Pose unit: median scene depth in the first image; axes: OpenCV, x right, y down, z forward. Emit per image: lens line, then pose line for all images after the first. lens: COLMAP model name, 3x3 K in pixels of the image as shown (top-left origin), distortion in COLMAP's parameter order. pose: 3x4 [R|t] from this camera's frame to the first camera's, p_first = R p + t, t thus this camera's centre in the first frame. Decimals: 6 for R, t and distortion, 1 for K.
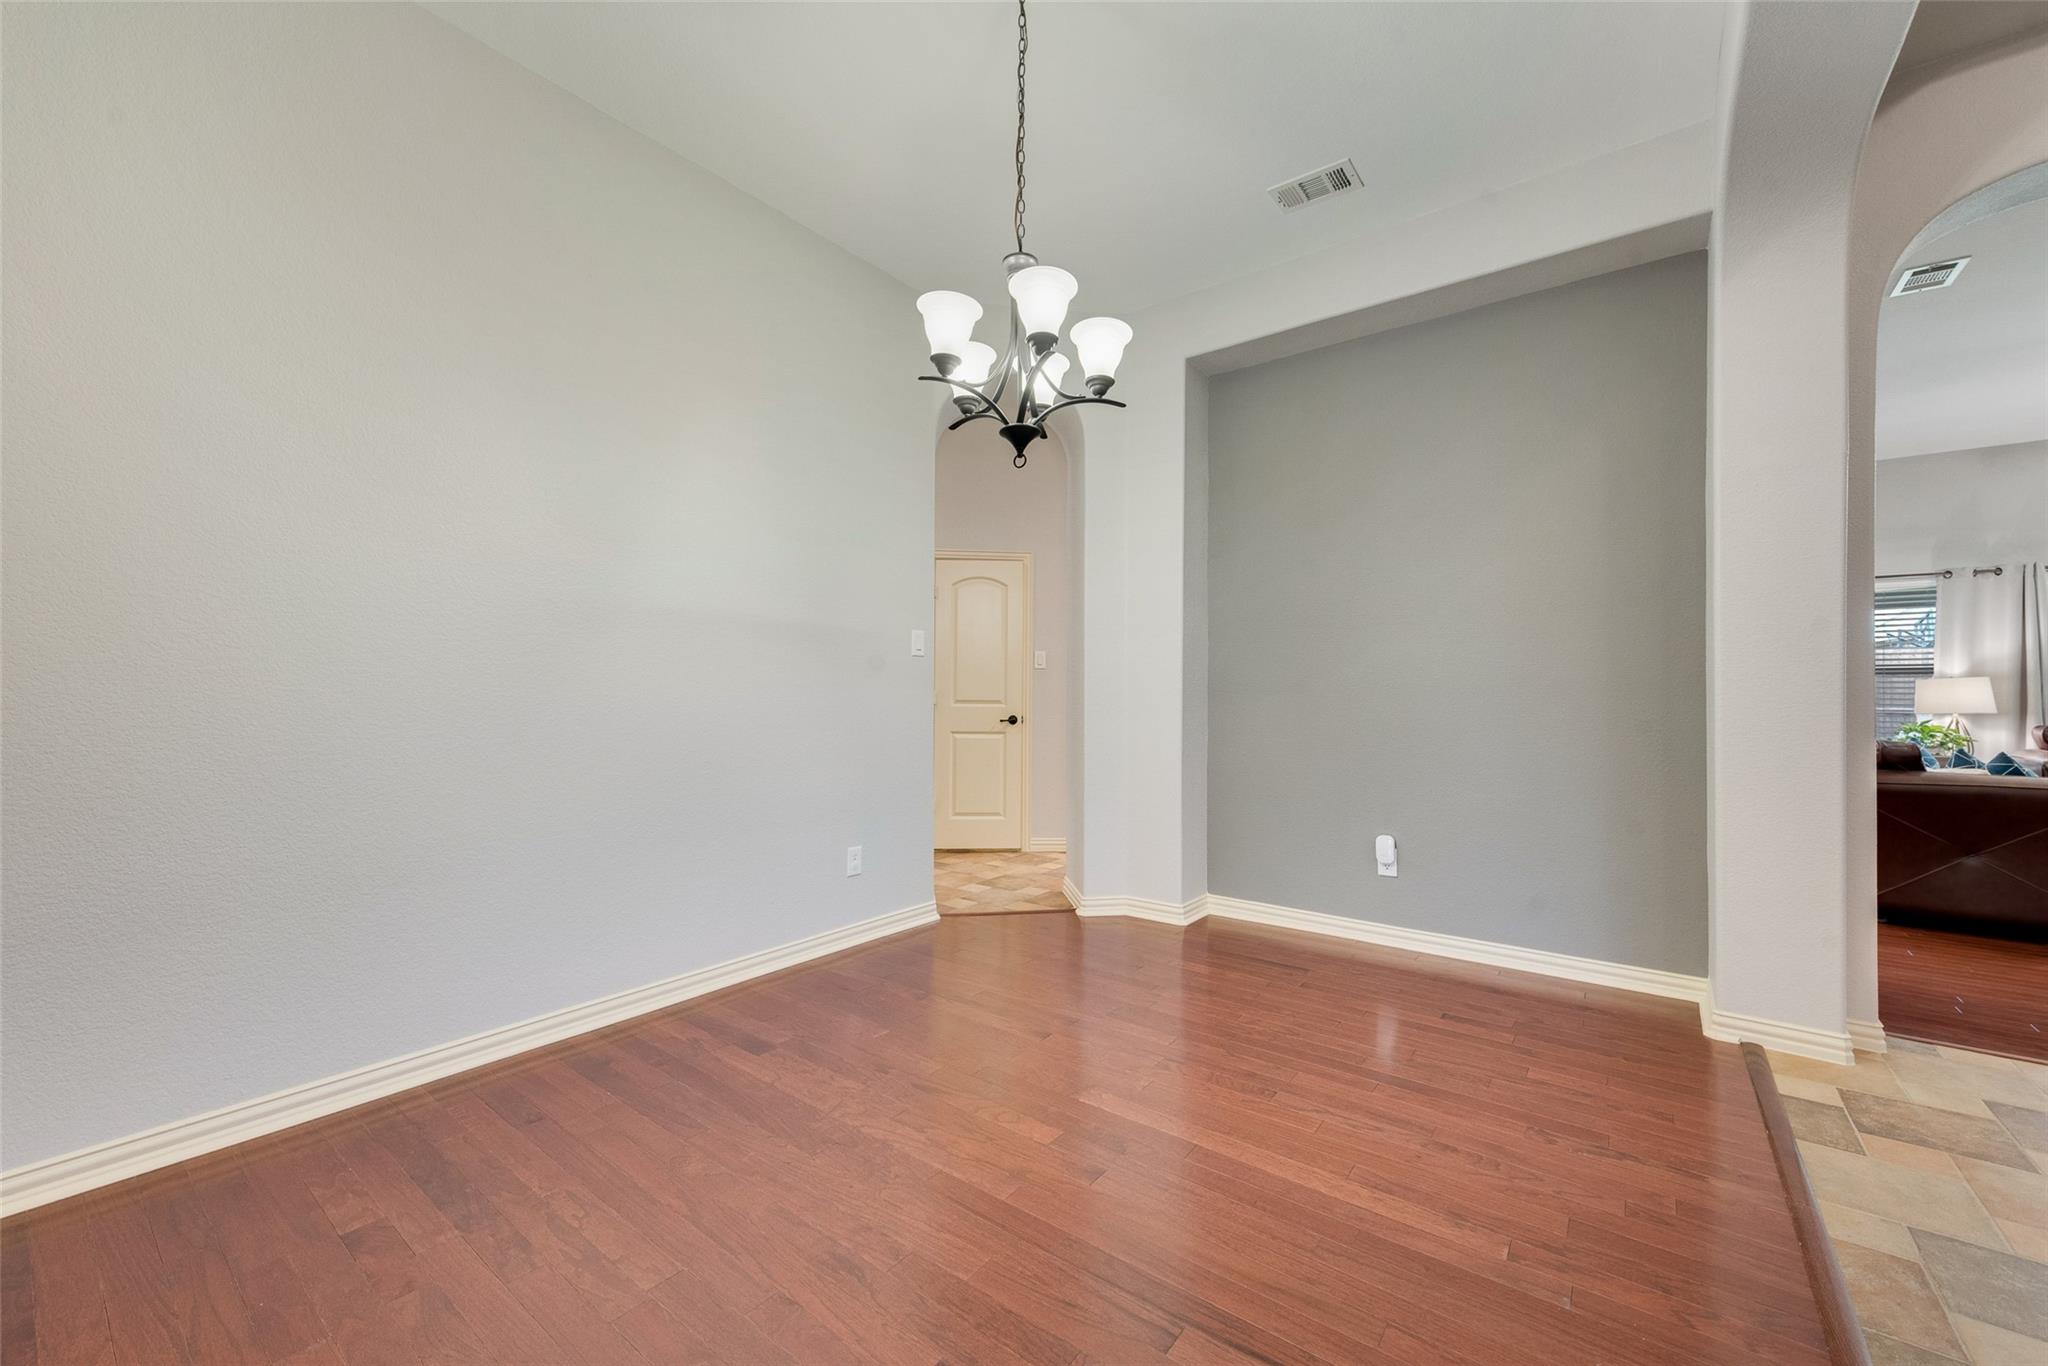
lens RADIAL K [[828.8, 0, 1021.4], [0, 828.8, 691.7], [0, 0, 1]] dist [0.019020, 0.000062]
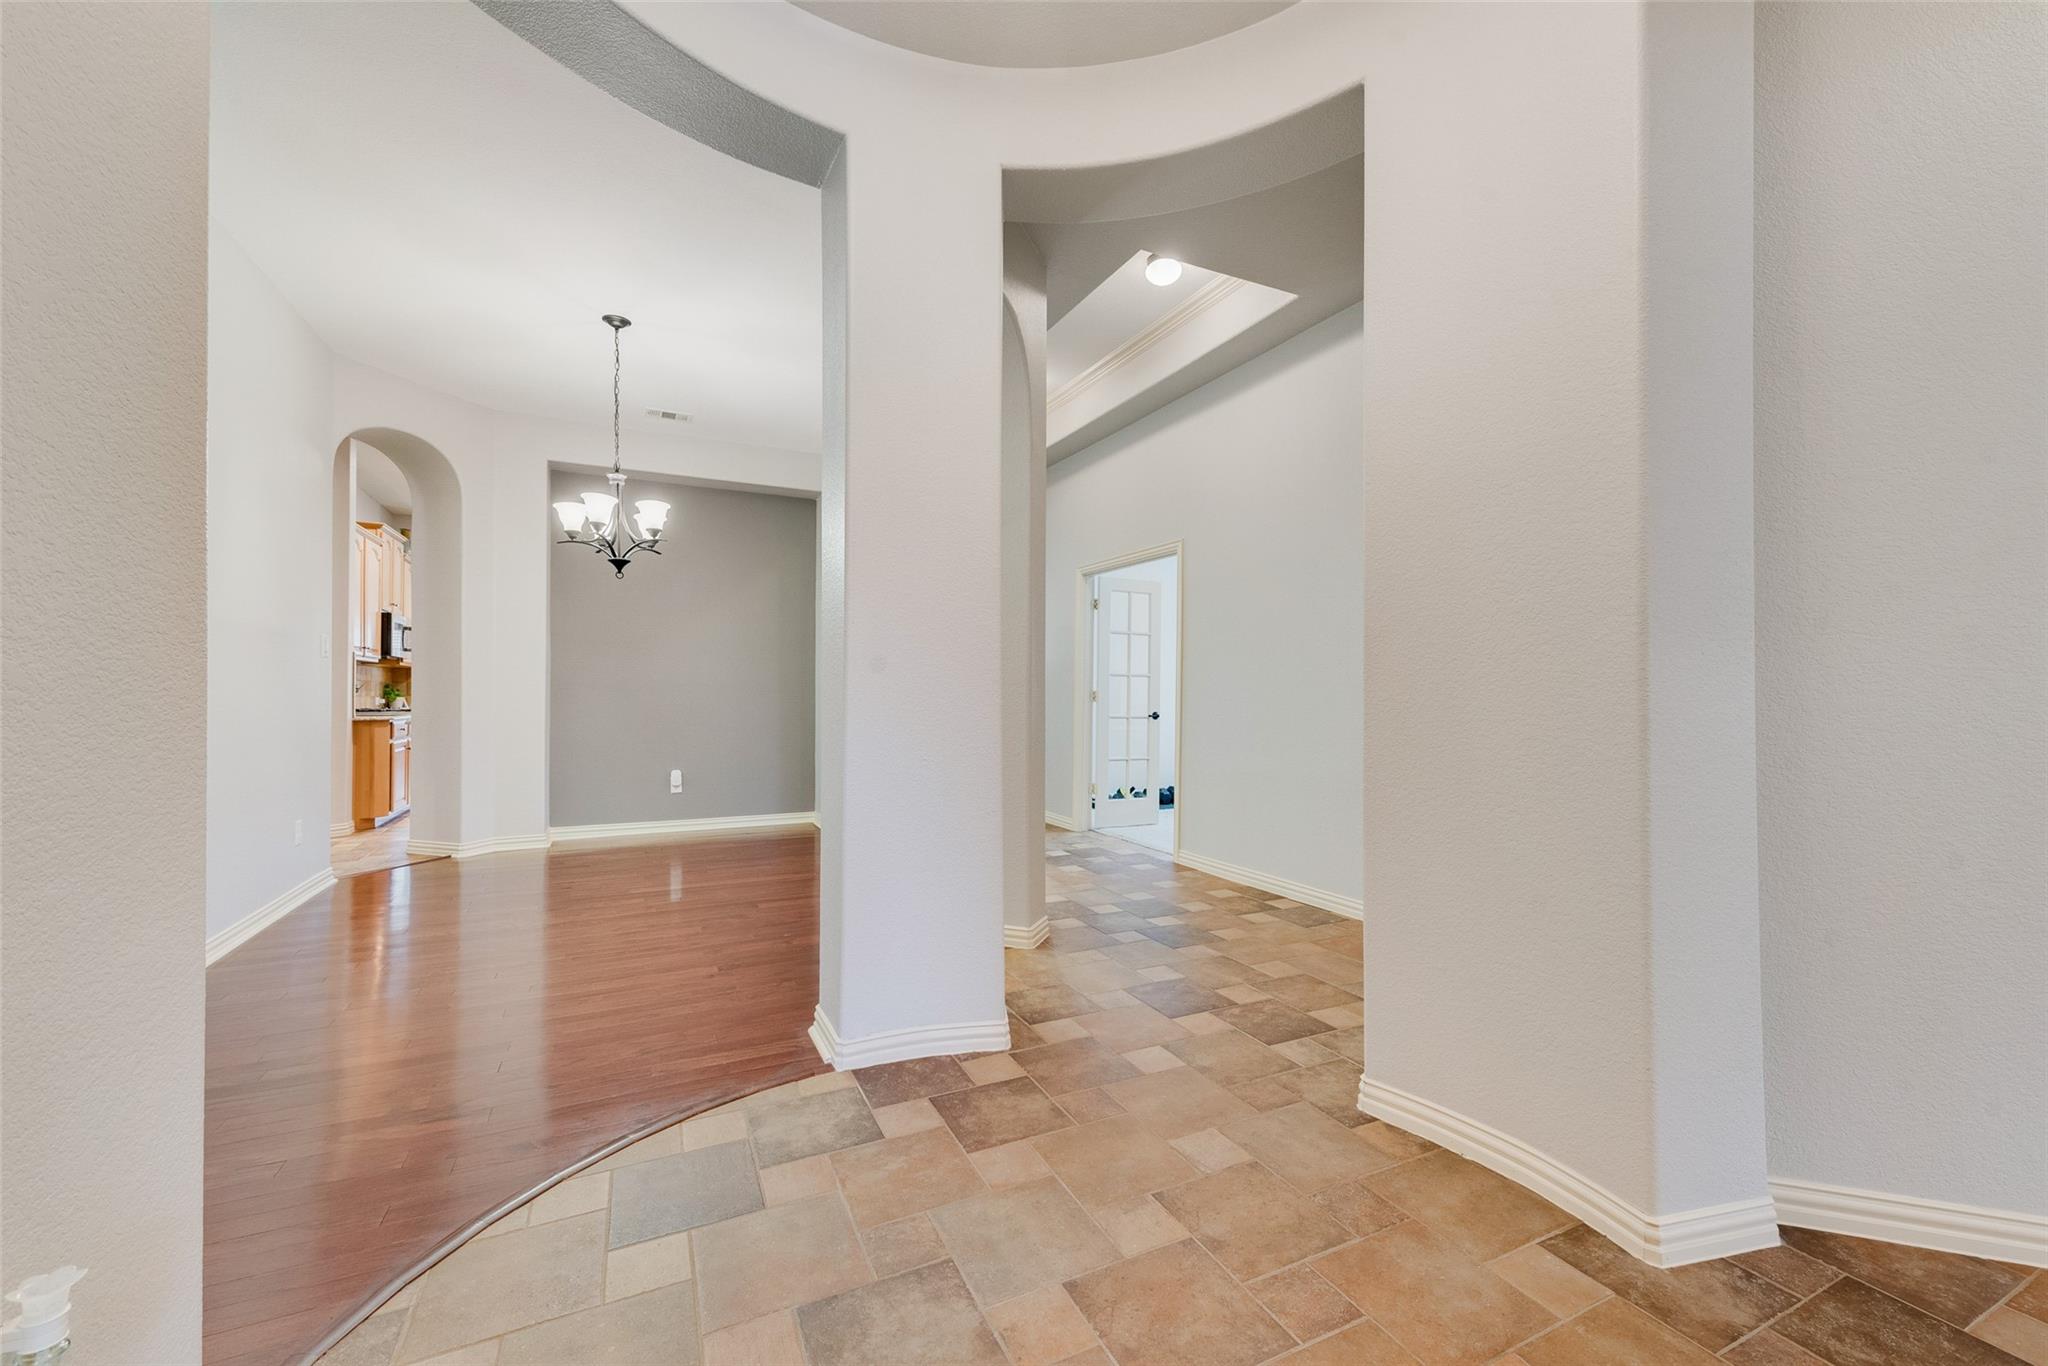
lens RADIAL K [[828.8, 0, 1021.4], [0, 828.8, 691.7], [0, 0, 1]] dist [0.019020, 0.000062]
pose [[0.447078, -0.009174, 0.894448, -0.819299], [-0.006811, 0.999883, 0.013660, -0.023191], [-0.894469, -0.012199, 0.446963, -0.449558]]
